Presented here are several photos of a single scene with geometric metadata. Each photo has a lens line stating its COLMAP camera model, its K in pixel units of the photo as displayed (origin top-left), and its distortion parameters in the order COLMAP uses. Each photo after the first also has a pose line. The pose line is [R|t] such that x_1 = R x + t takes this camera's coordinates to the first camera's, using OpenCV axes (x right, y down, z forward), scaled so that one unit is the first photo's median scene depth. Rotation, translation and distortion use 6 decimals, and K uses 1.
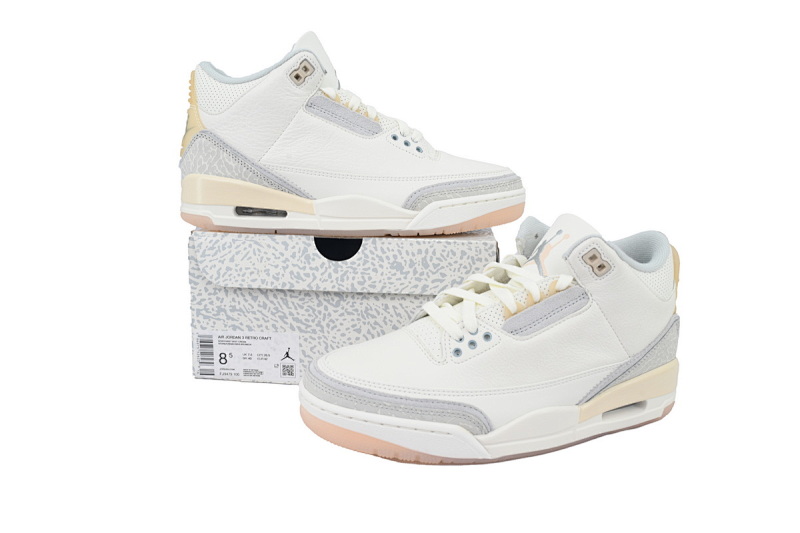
lens RADIAL K [[622.3, 0, 398.3], [0, 622.3, 261.9], [0, 0, 1]] dist [0.005014, -0.003916]
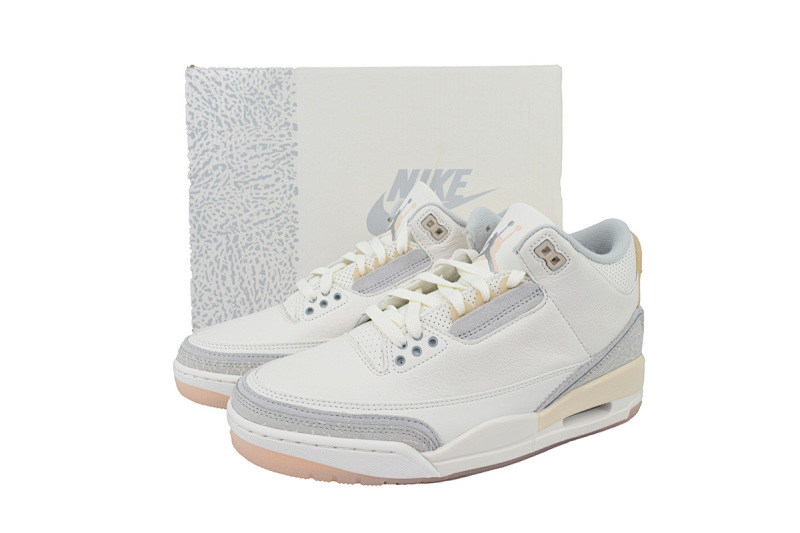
lens RADIAL K [[622.3, 0, 400.5], [0, 622.3, 263.7], [0, 0, 1]] dist [0.005014, -0.003916]
pose [[0.998728, -0.036044, 0.035254, 0.066953], [0.035669, 0.999301, 0.011220, -0.005057], [-0.035634, -0.009948, 0.999315, 0.097564]]
